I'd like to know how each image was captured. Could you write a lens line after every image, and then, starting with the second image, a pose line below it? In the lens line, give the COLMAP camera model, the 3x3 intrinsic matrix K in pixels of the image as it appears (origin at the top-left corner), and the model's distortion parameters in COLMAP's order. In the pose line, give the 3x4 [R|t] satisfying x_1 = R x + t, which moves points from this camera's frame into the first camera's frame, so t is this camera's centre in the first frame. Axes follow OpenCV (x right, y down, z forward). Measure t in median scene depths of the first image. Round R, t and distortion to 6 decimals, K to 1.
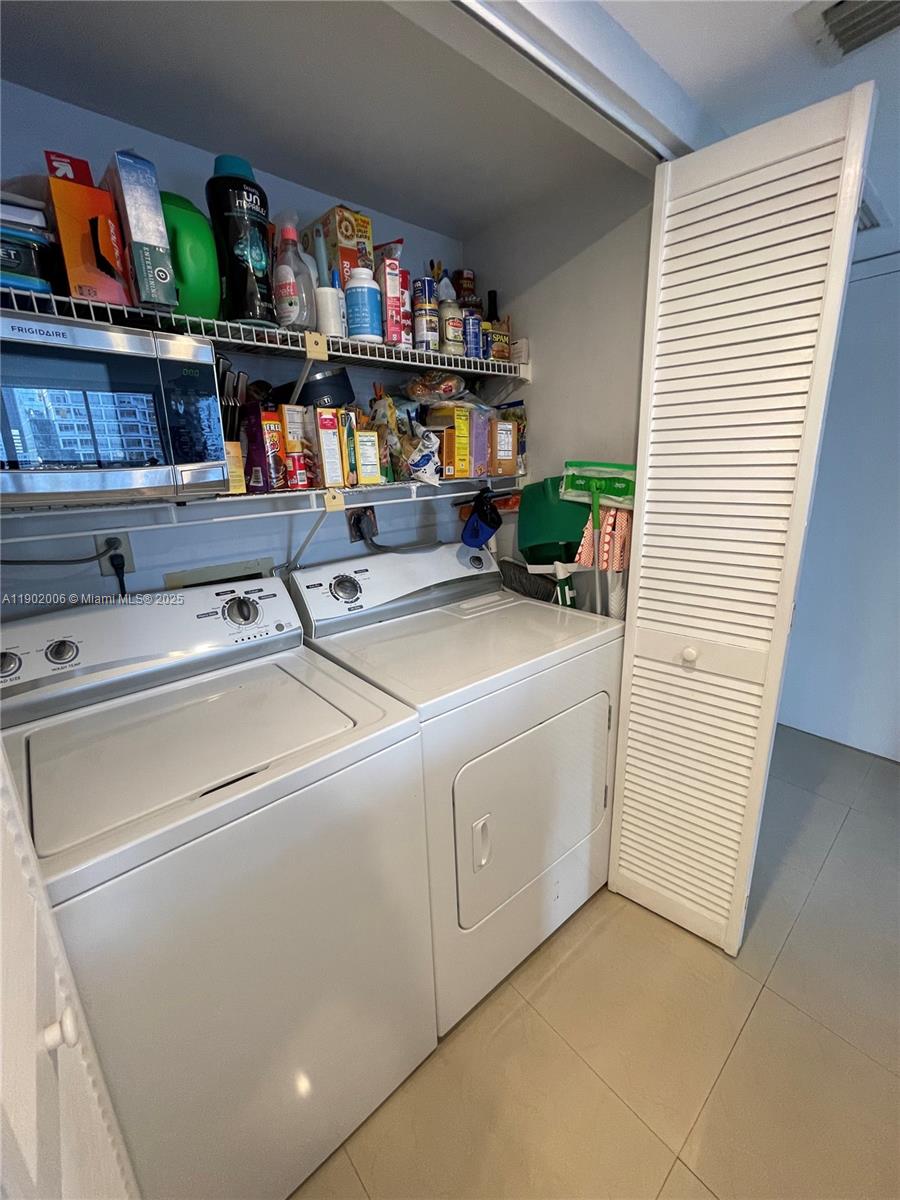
lens RADIAL K [[484.1, 0, 450.0], [0, 484.1, 600.0], [0, 0, 1]] dist [-0.001282, 0.000091]
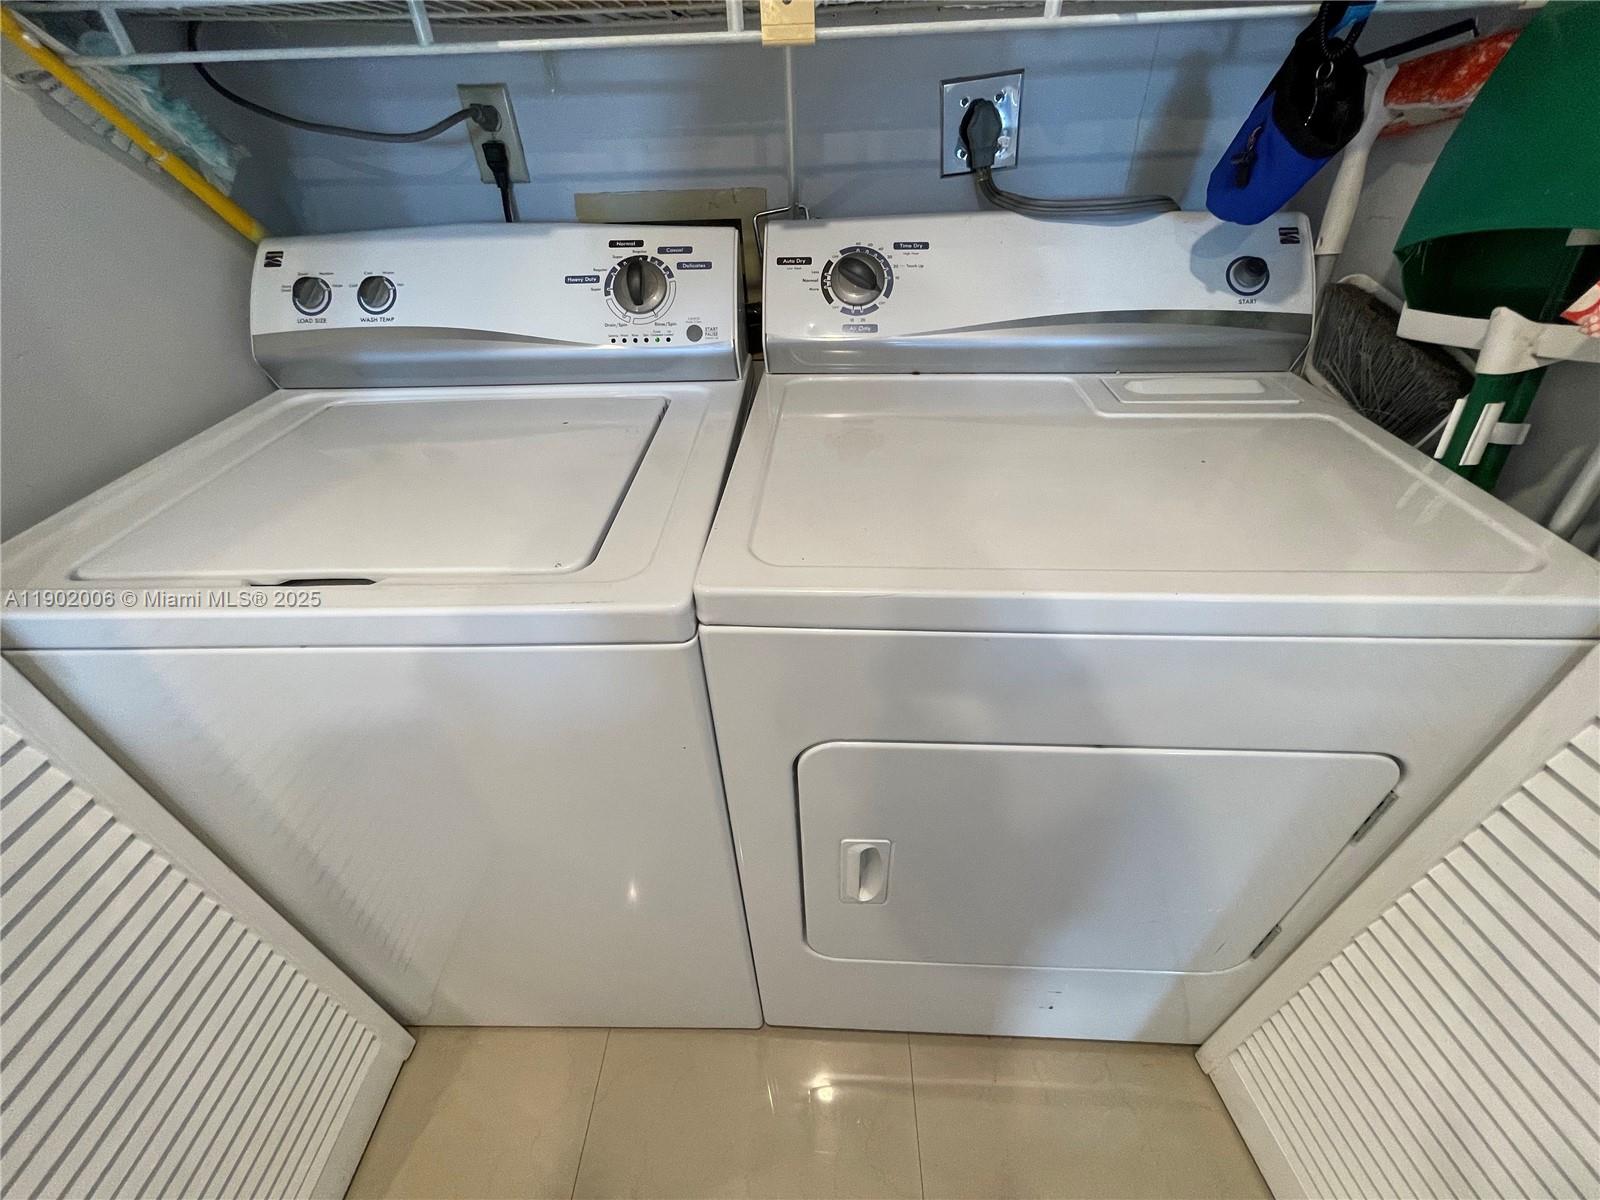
lens RADIAL K [[645.5, 0, 802.9], [0, 645.5, 607.6], [0, 0, 1]] dist [-0.001282, 0.000091]
pose [[0.744484, 0.428478, -0.512006, 0.190467], [-0.185367, 0.869396, 0.458029, -0.023288], [0.641391, -0.246086, 0.726677, 0.424651]]
